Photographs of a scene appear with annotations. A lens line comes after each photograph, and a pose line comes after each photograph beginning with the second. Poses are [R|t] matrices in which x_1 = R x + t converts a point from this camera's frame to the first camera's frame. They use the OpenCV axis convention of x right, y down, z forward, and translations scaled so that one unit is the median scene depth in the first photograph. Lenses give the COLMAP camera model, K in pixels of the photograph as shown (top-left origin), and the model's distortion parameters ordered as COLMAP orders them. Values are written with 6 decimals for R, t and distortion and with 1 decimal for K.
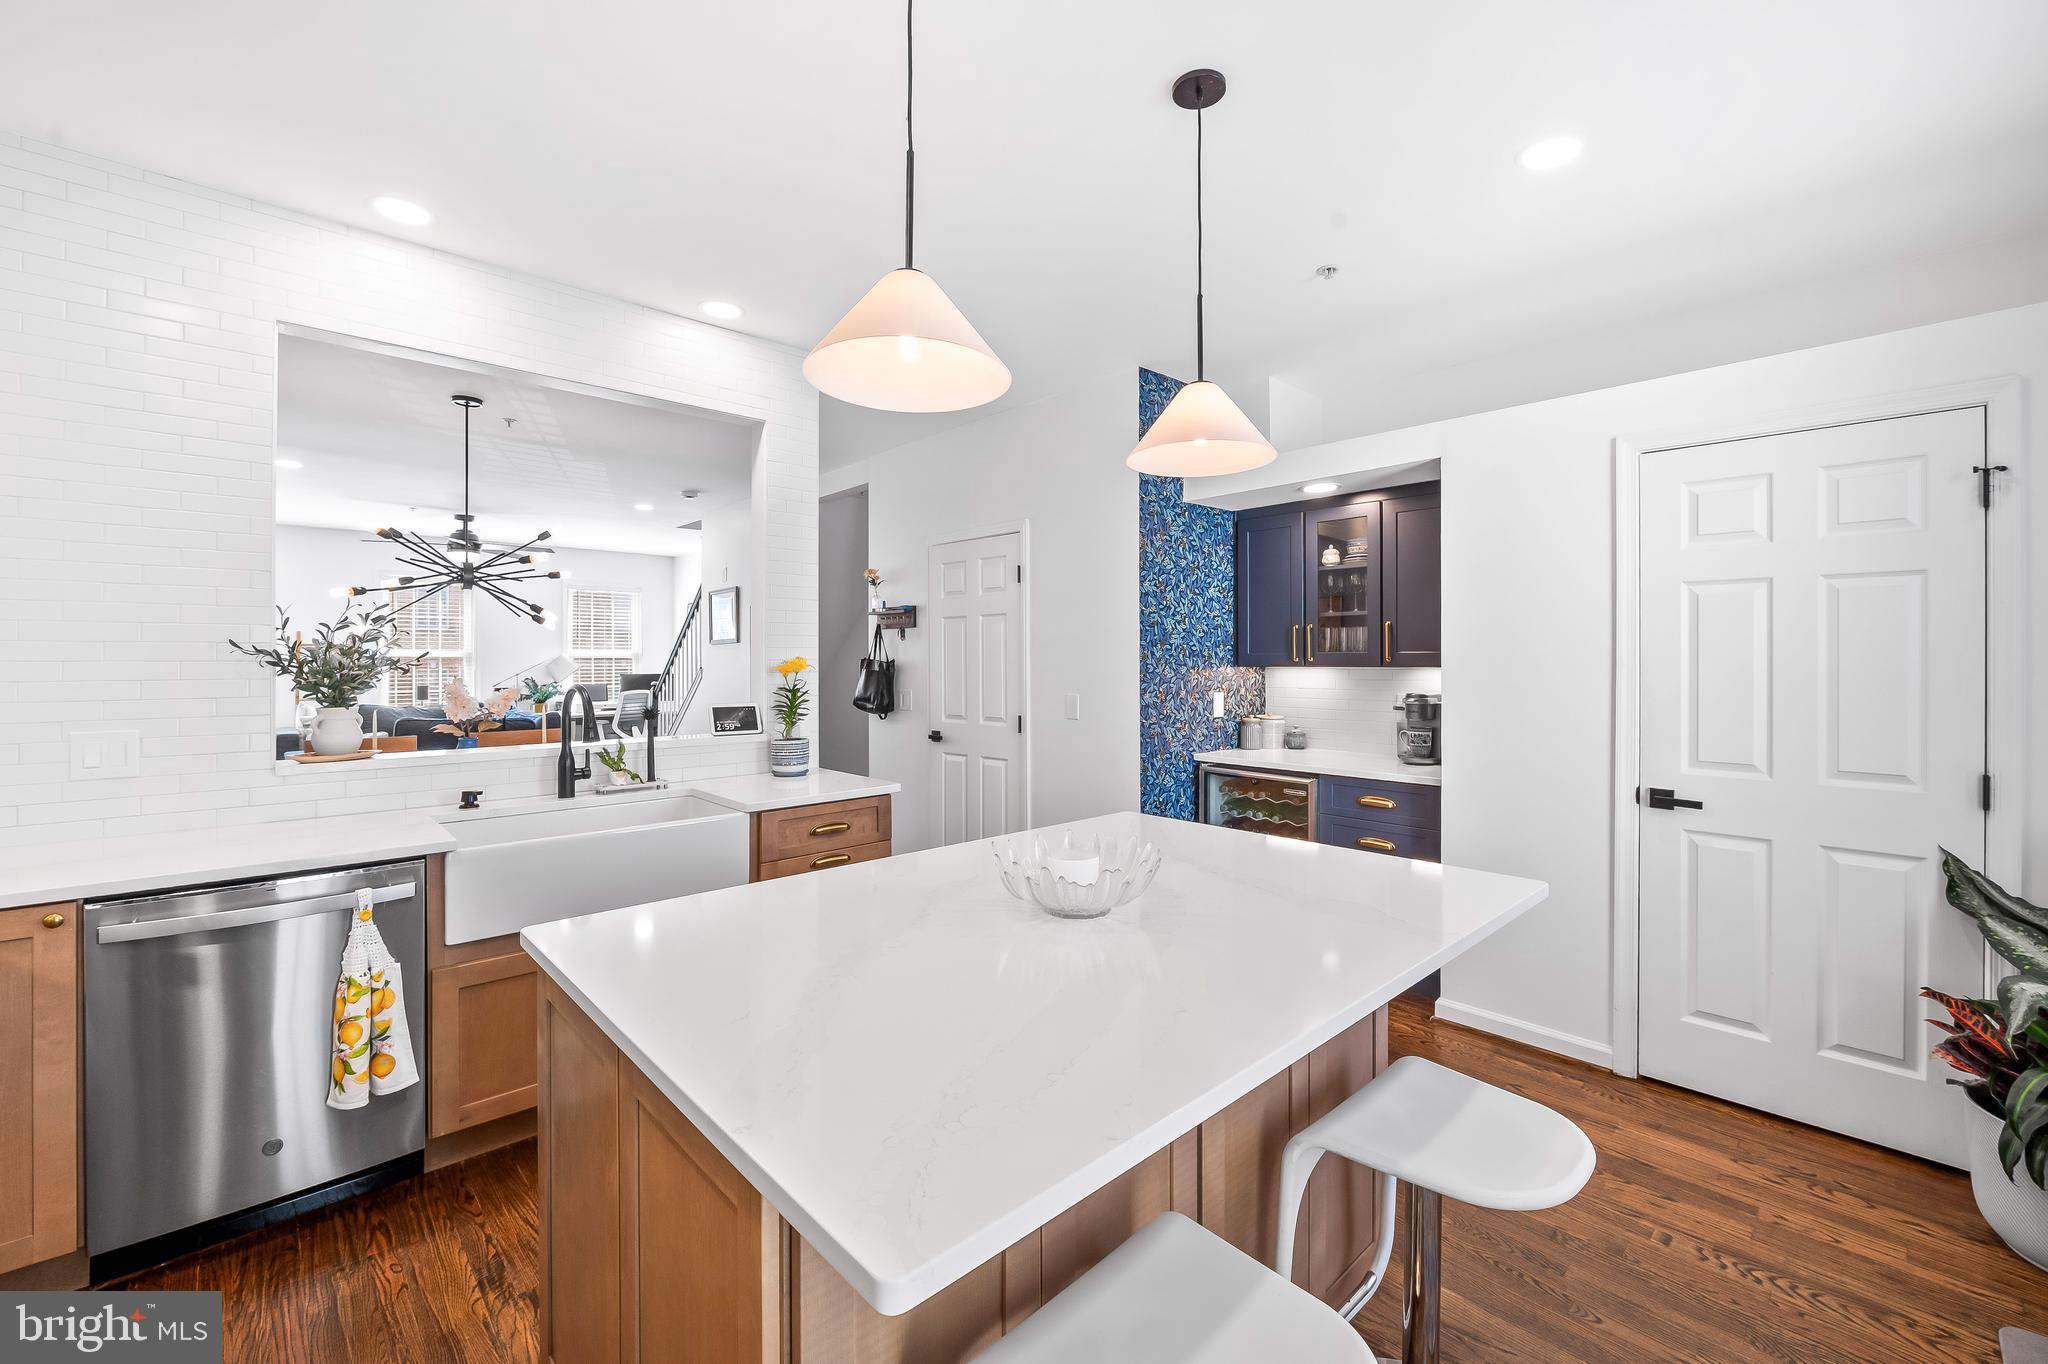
lens RADIAL K [[839.8, 0, 1047.3], [0, 839.8, 656.6], [0, 0, 1]] dist [-0.012944, -0.000232]
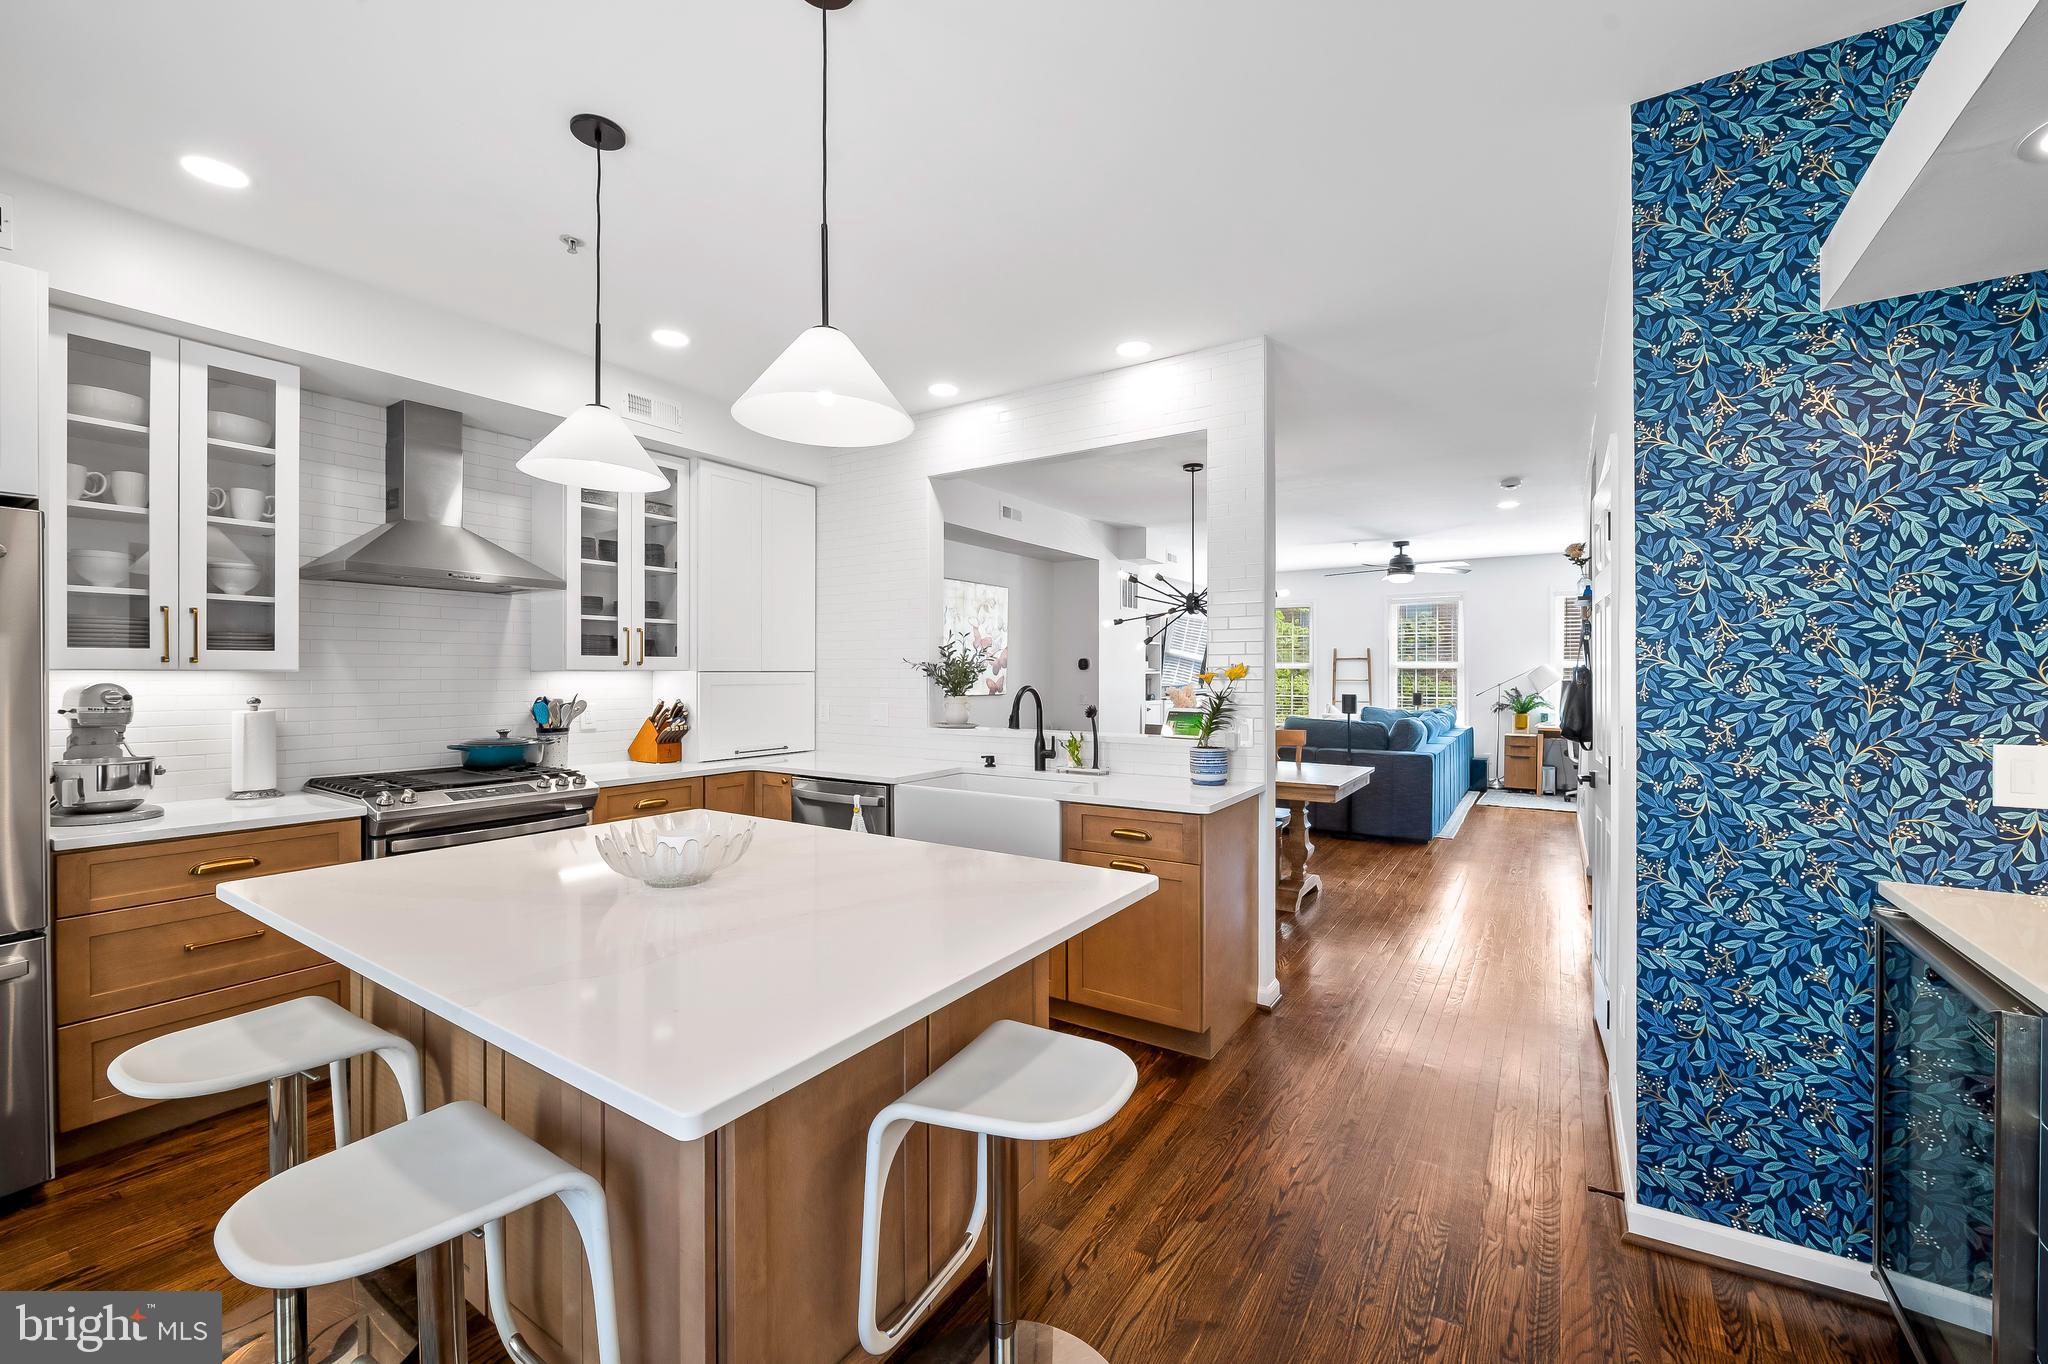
lens RADIAL K [[815.2, 0, 1021.0], [0, 815.2, 673.1], [0, 0, 1]] dist [-0.011048, -0.000233]
pose [[0.217703, 0.001423, -0.976014, 0.513277], [0.003430, 0.999992, 0.002223, 0.007405], [0.976009, -0.003831, 0.217696, 0.509819]]
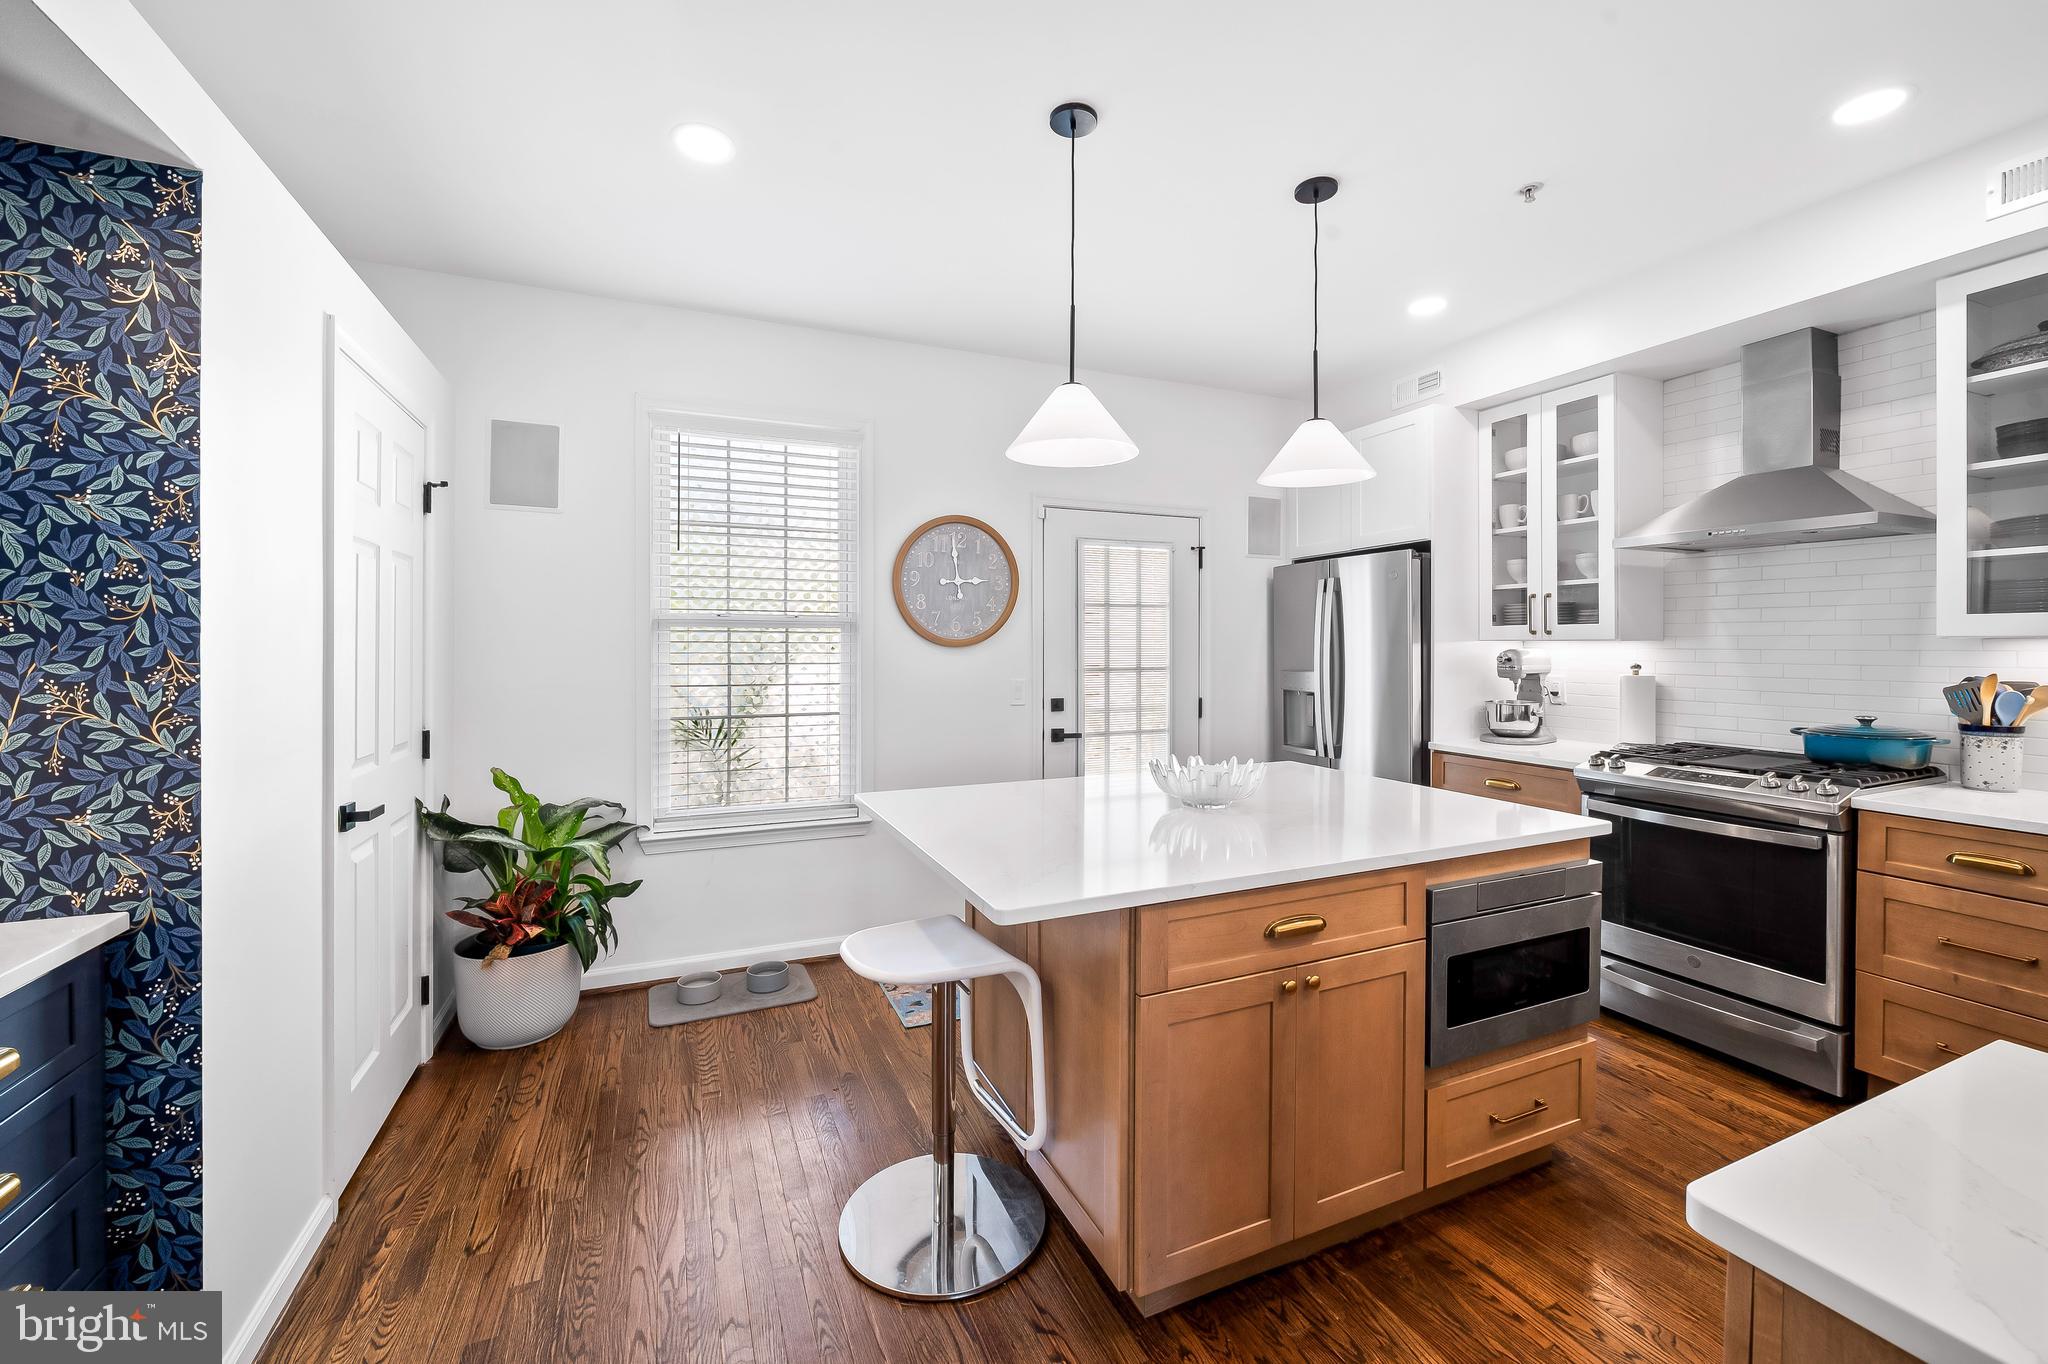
lens RADIAL K [[836.6, 0, 1015.2], [0, 836.6, 649.4], [0, 0, 1]] dist [-0.001491, -0.000423]
pose [[-0.934088, 0.002090, 0.357037, -0.077482], [0.003530, 0.999988, 0.003382, 0.008768], [-0.357026, 0.004419, -0.934084, 1.064425]]
